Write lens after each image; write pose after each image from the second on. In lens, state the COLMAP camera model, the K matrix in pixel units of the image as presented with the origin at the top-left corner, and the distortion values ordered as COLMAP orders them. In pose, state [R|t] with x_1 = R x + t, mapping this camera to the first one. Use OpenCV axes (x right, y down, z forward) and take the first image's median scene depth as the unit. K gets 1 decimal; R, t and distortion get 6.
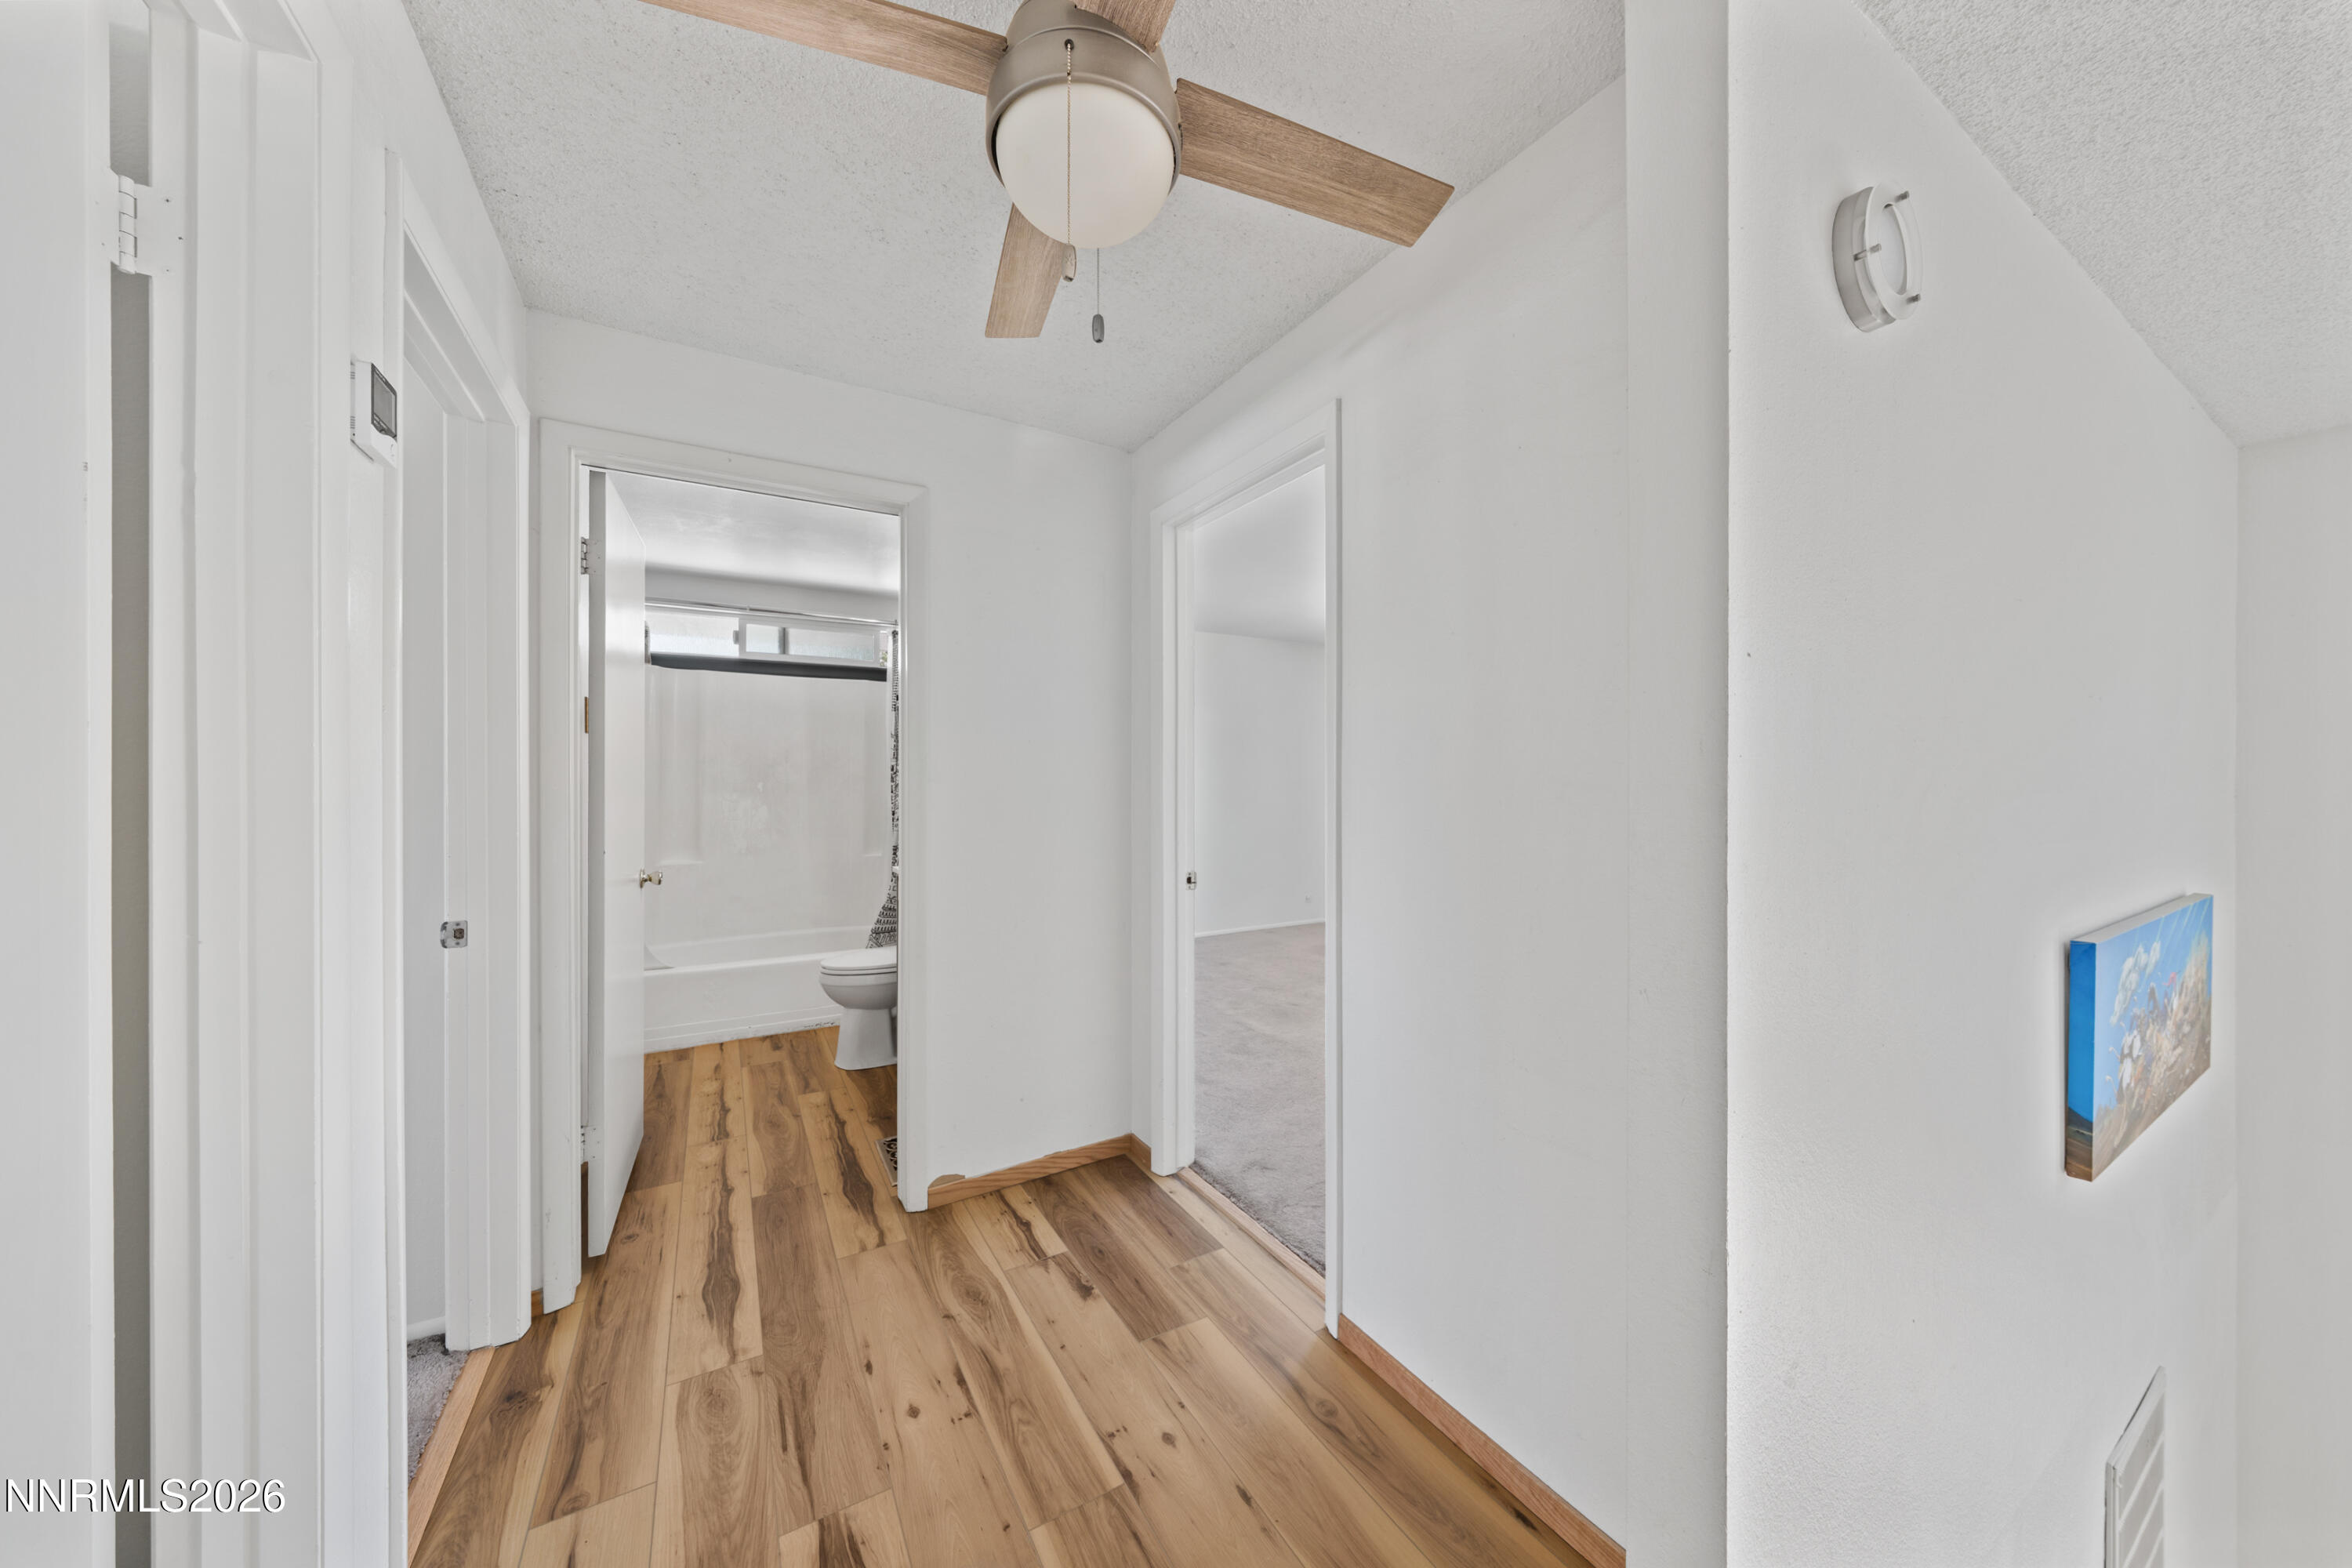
lens RADIAL K [[805.3, 0, 1178.6], [0, 805.3, 790.8], [0, 0, 1]] dist [-0.000147, -0.000223]
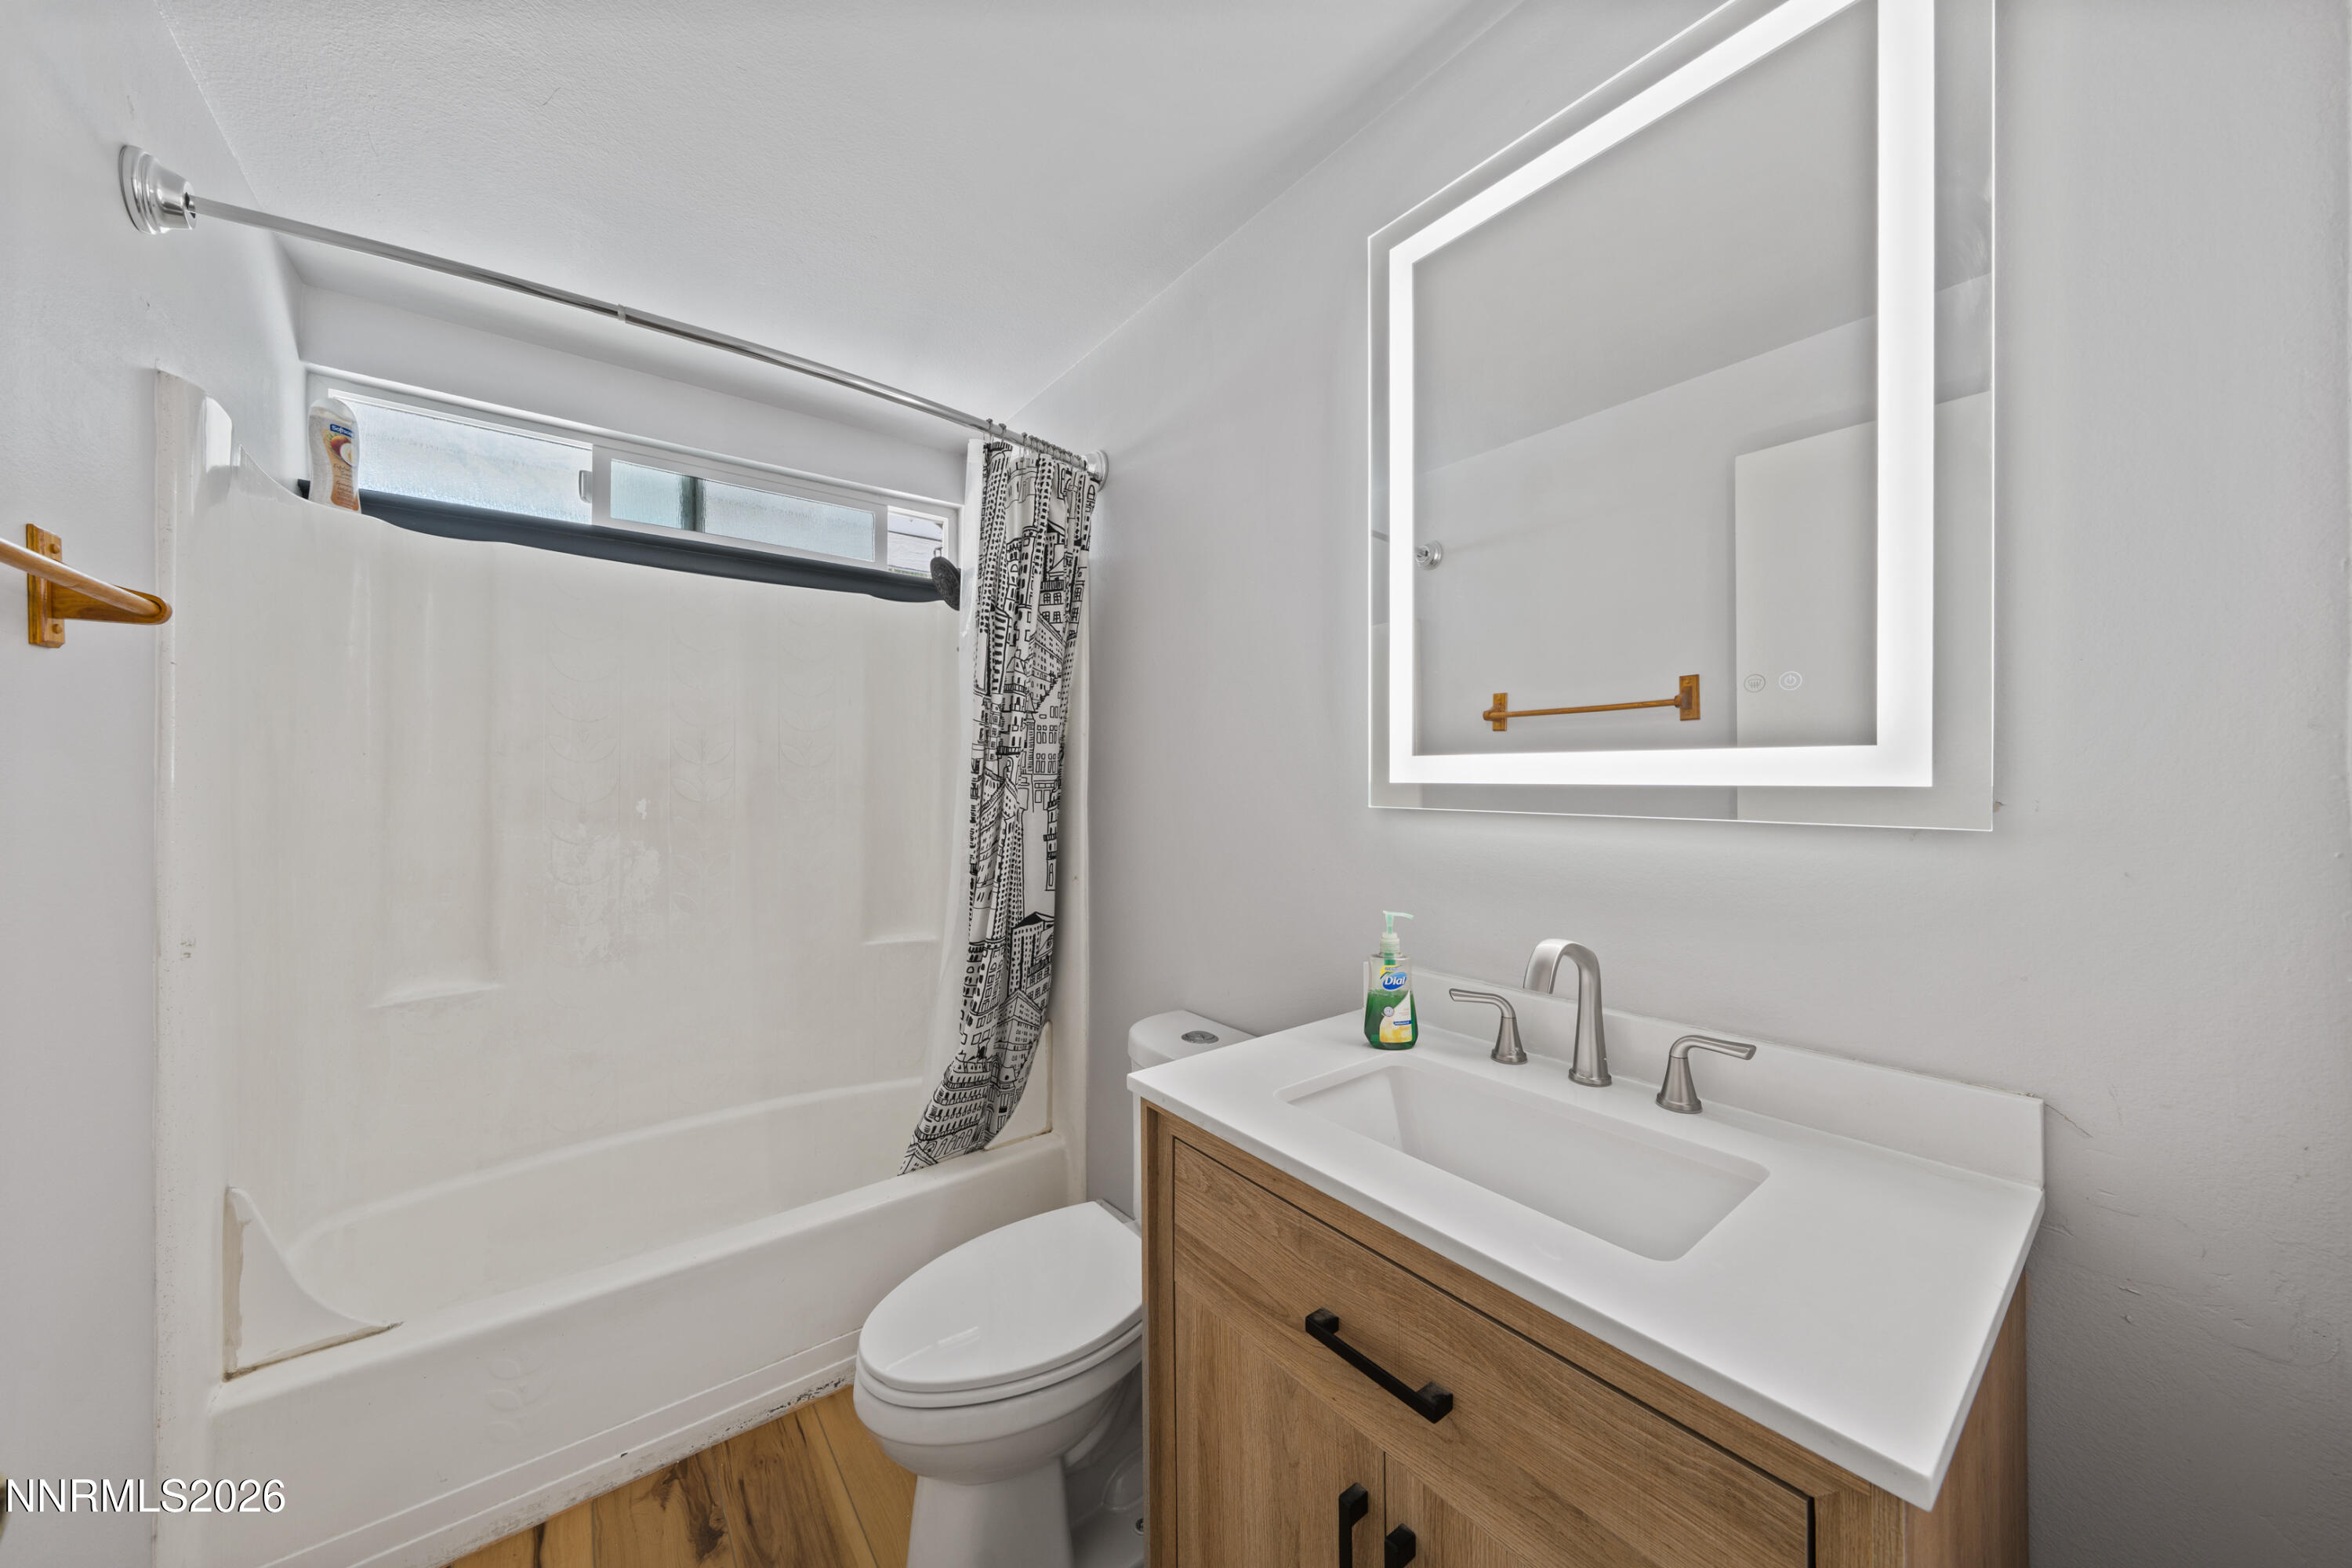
lens RADIAL K [[805.3, 0, 1178.6], [0, 805.3, 790.8], [0, 0, 1]] dist [-0.000147, -0.000223]
pose [[0.990902, 0.001521, 0.134575, -0.326385], [-0.001558, 0.999999, 0.000172, -0.017833], [-0.134574, -0.000380, 0.990903, 0.591945]]
